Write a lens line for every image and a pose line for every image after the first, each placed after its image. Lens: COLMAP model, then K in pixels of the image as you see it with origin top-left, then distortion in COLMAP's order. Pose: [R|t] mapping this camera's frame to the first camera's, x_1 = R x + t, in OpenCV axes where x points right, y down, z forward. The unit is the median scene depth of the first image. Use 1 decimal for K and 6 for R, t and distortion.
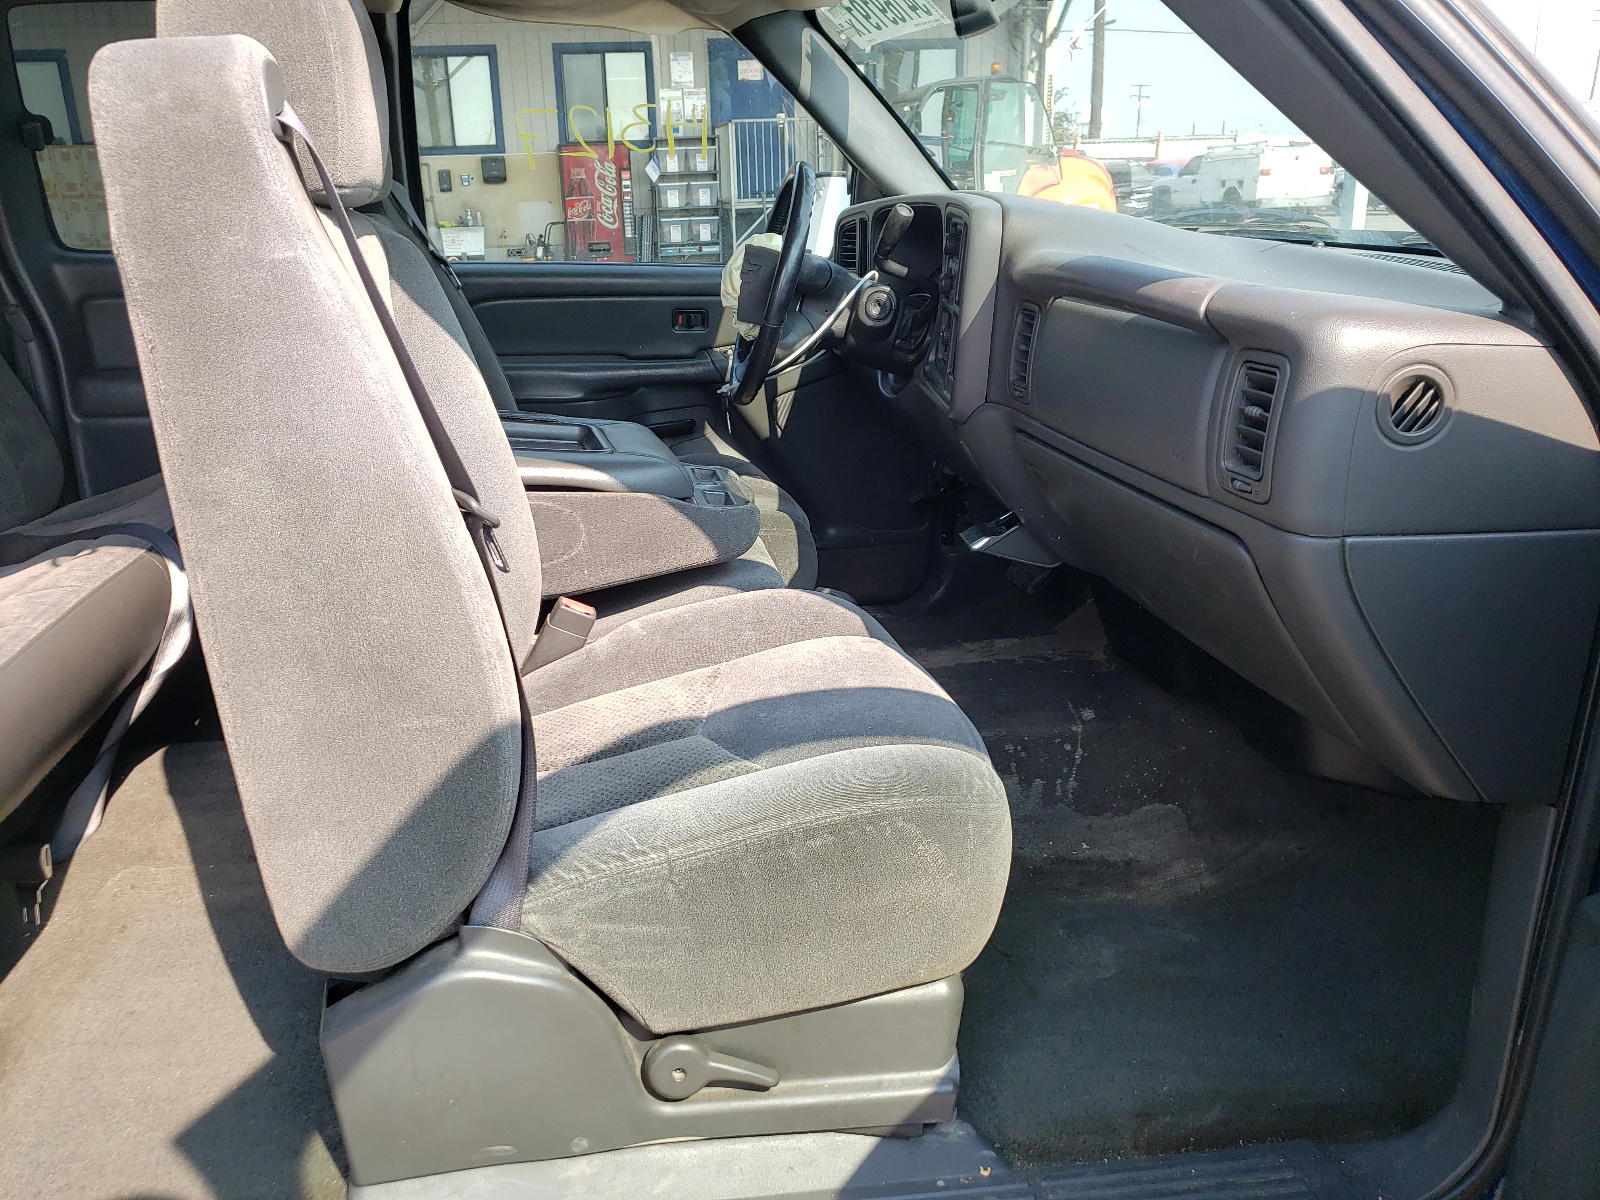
lens RADIAL K [[1222.3, 0, 800.0], [0, 1222.3, 600.0], [0, 0, 1]] dist [0.028379, -0.006903]
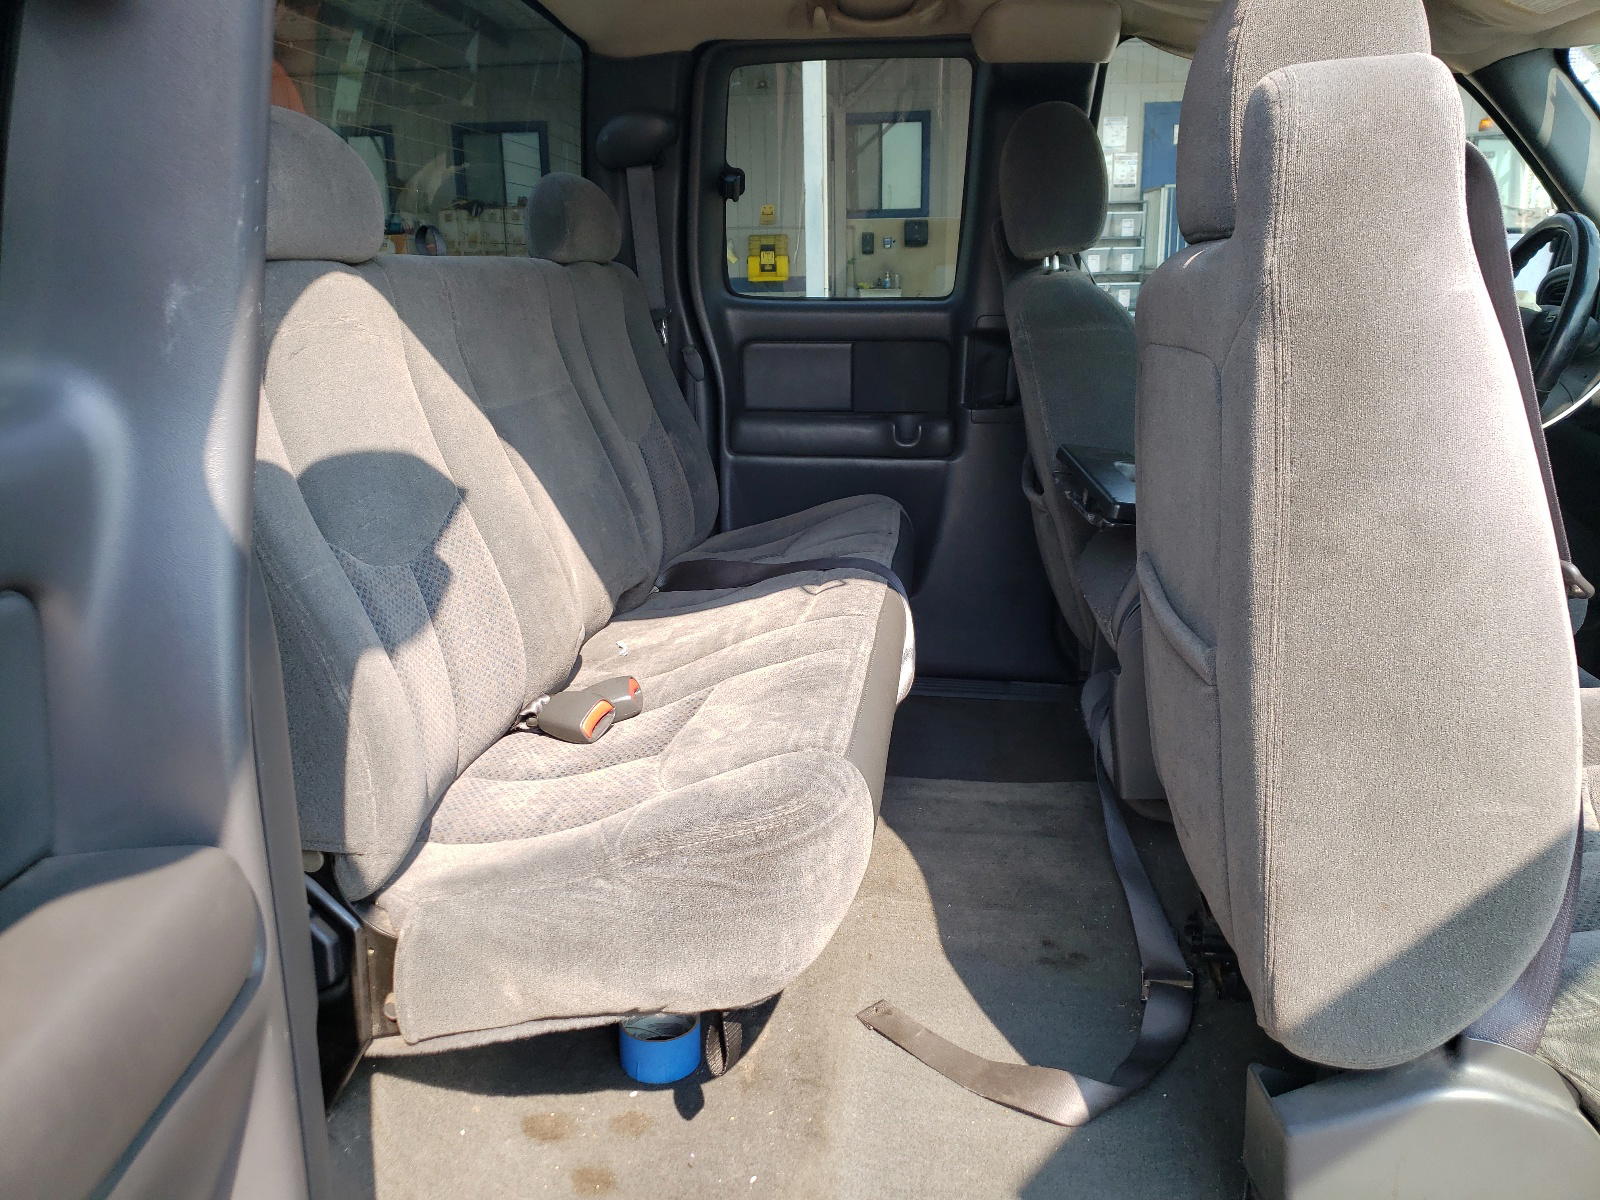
lens RADIAL K [[1238.7, 0, 805.0], [0, 1238.7, 631.9], [0, 0, 1]] dist [0.017115, 0.002489]
pose [[0.965031, 0.093205, -0.245006, -0.249374], [-0.100331, 0.994813, -0.016736, 0.015897], [0.242175, 0.040733, 0.969377, -0.006192]]
